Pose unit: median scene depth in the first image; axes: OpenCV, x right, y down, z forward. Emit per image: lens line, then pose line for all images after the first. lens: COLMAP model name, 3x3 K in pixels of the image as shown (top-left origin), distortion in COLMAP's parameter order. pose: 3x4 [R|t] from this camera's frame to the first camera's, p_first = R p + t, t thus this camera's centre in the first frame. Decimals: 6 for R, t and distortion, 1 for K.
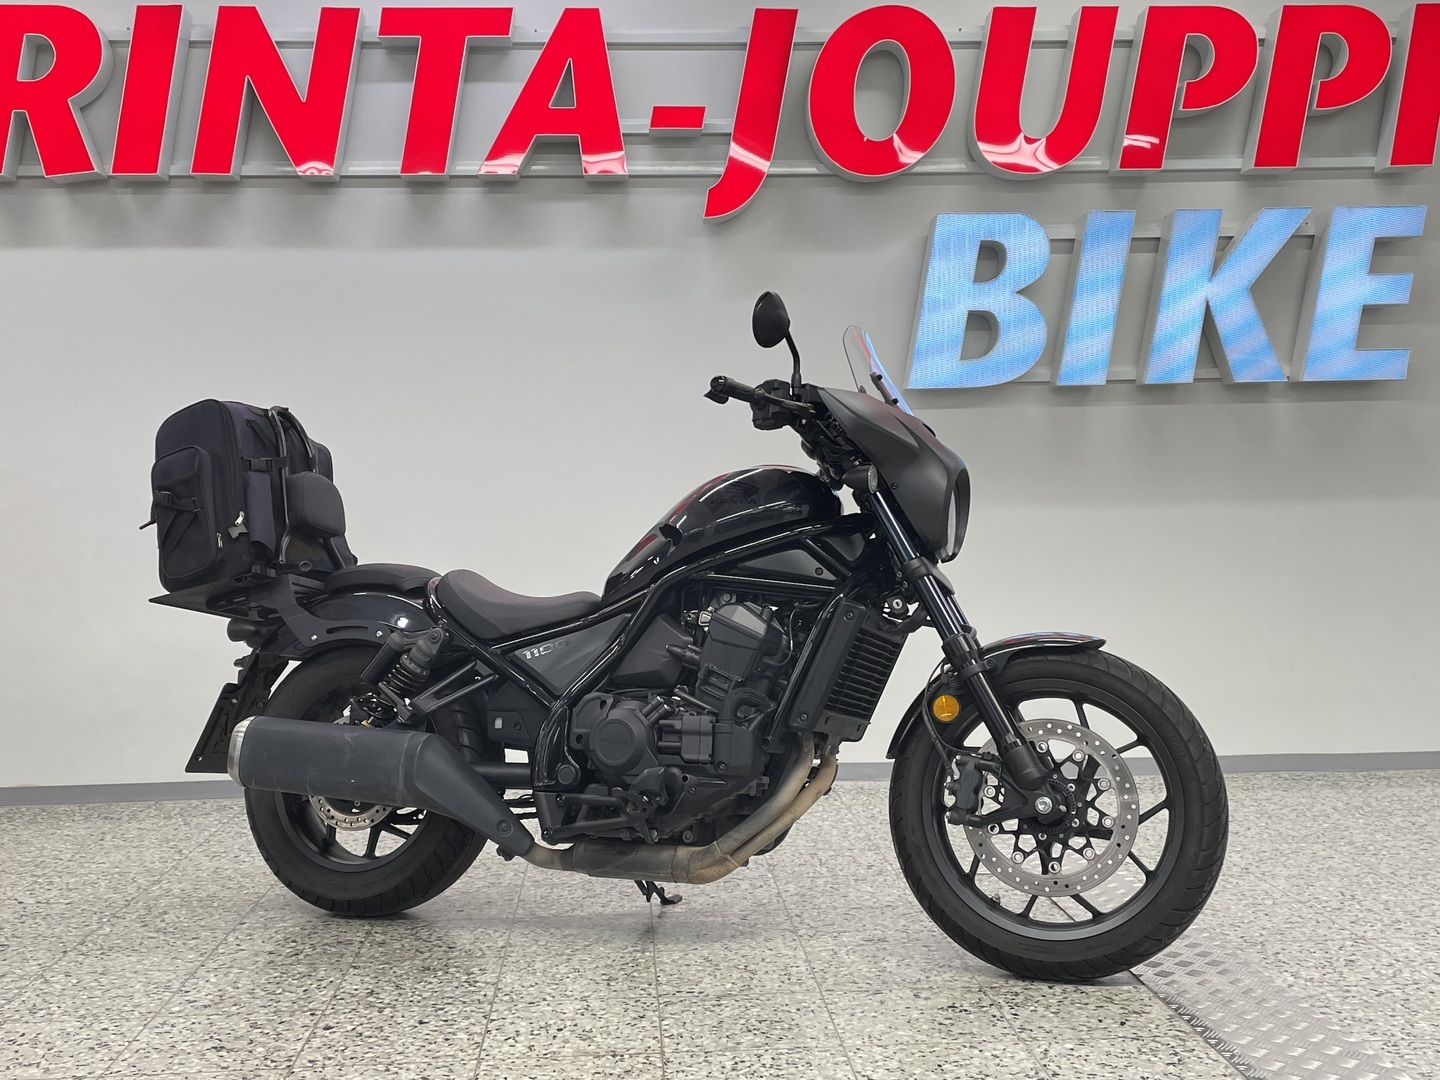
lens RADIAL K [[1642.9, 0, 717.8], [0, 1642.9, 502.0], [0, 0, 1]] dist [0.060593, 0.000000]
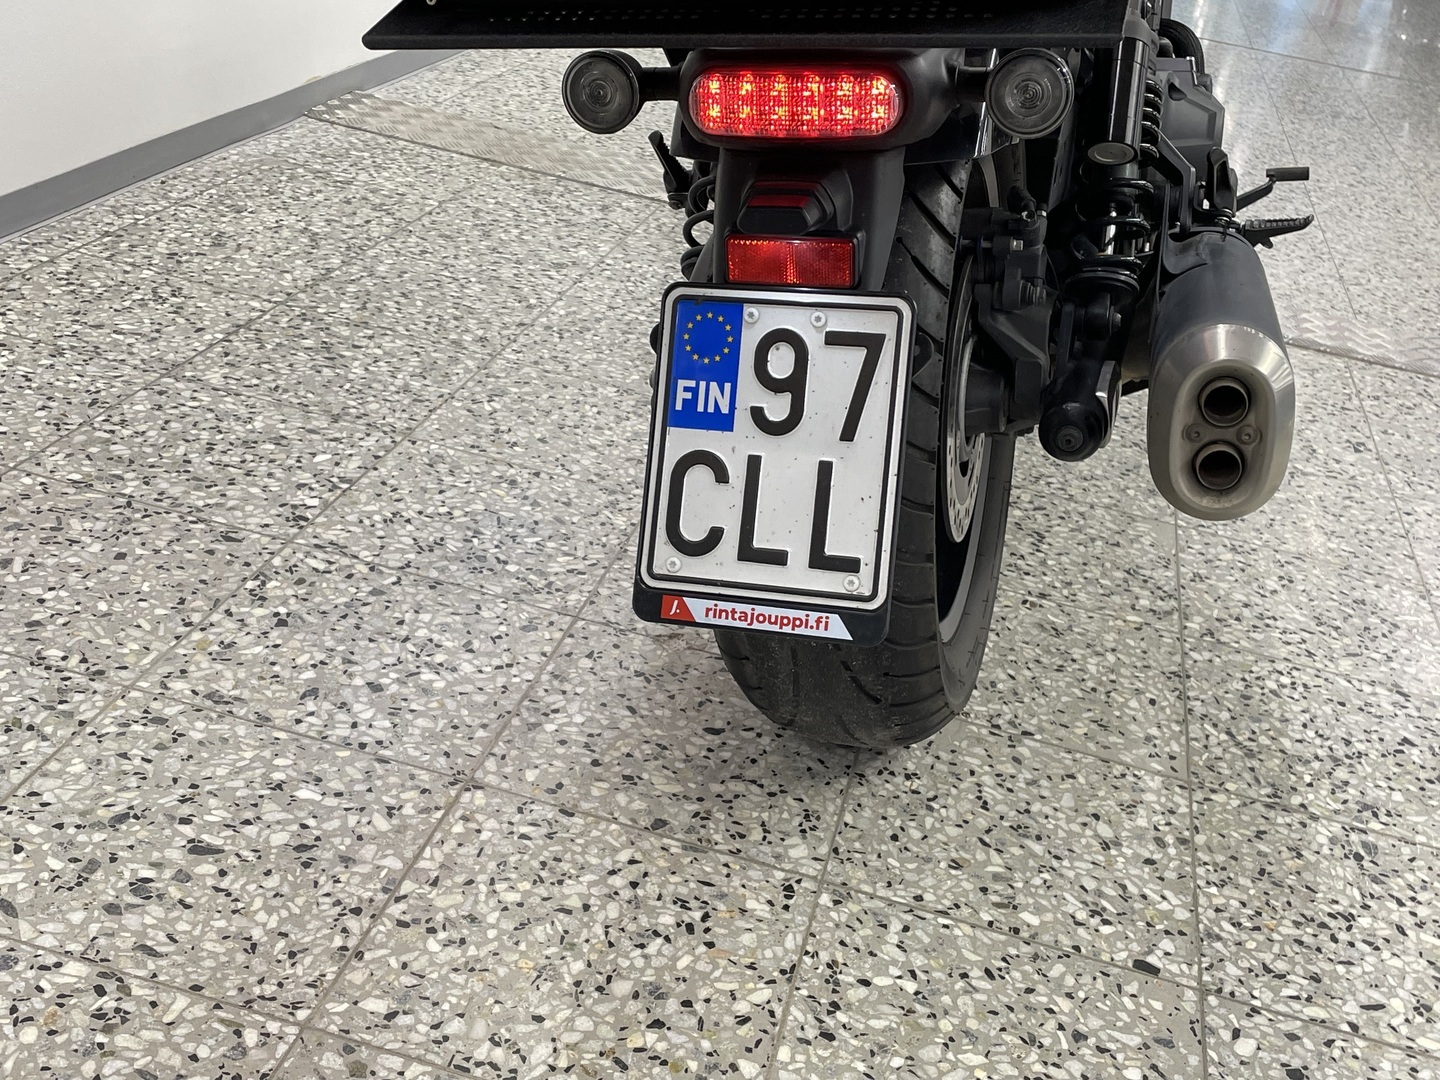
lens RADIAL K [[1692.7, 0, 733.4], [0, 1692.7, 509.8], [0, 0, 1]] dist [0.064055, 0.000000]
pose [[0.271024, -0.360060, 0.892694, -0.646318], [-0.174699, 0.893603, 0.413466, 0.032468], [-0.946587, -0.268012, 0.179286, 1.119204]]
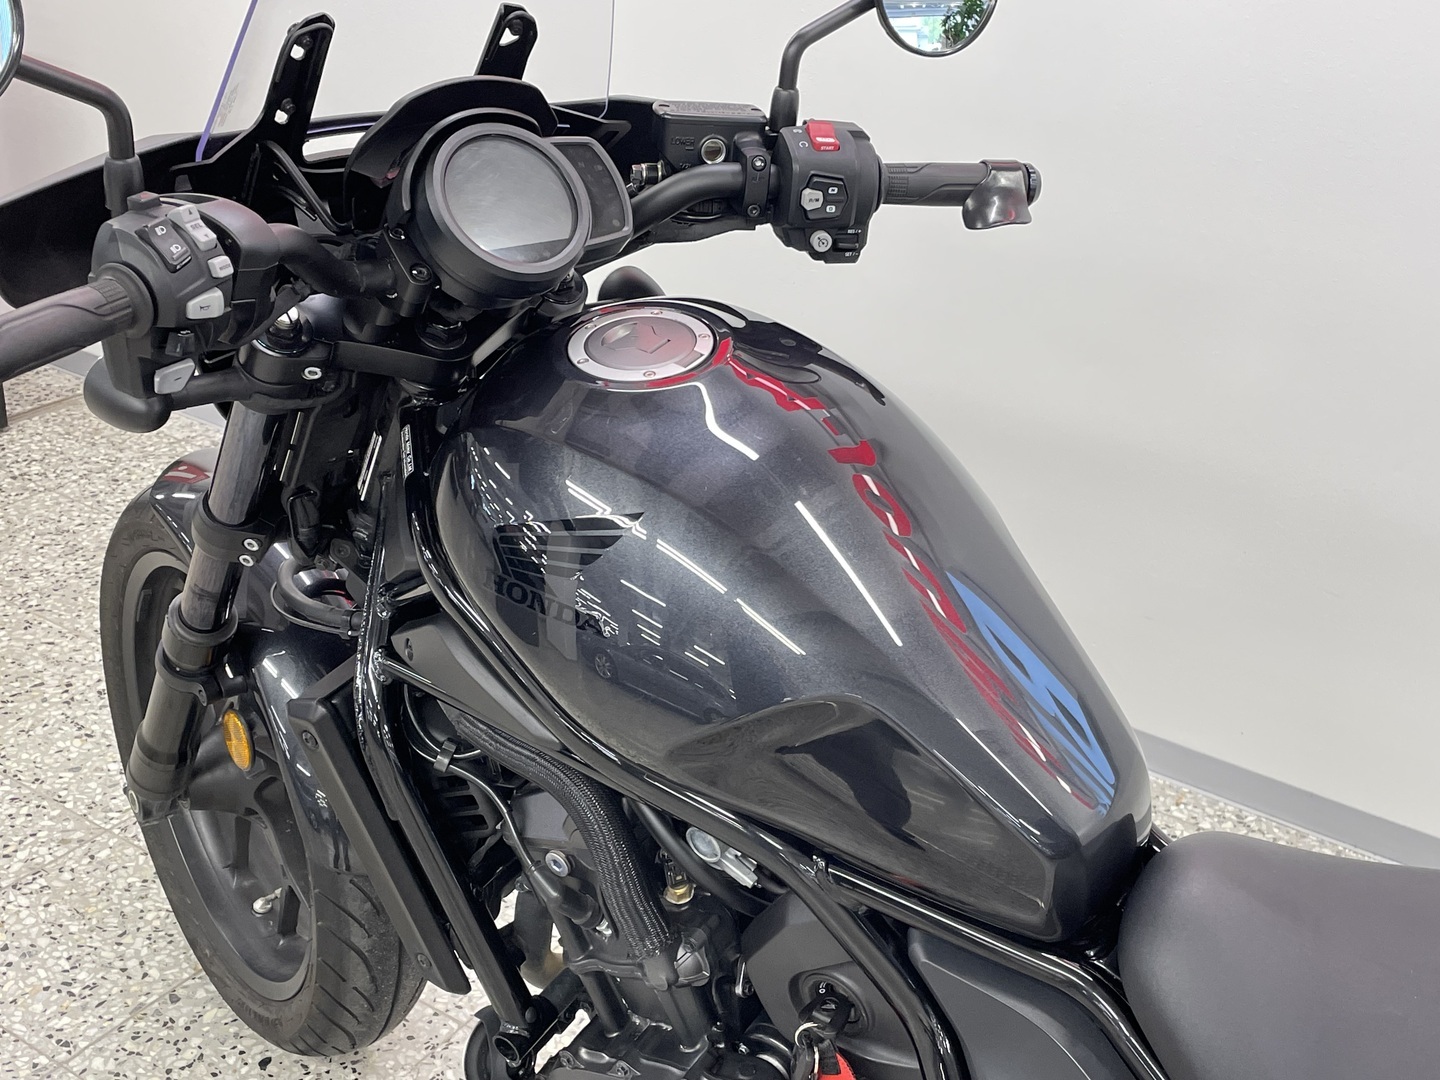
lens RADIAL K [[1728.7, 0, 707.1], [0, 1728.7, 517.1], [0, 0, 1]] dist [0.060059, 0.000000]
pose [[0.792407, 0.314279, -0.522801, 0.082419], [-0.069340, 0.897913, 0.434677, -0.138014], [0.606039, -0.308191, 0.733304, 0.918673]]
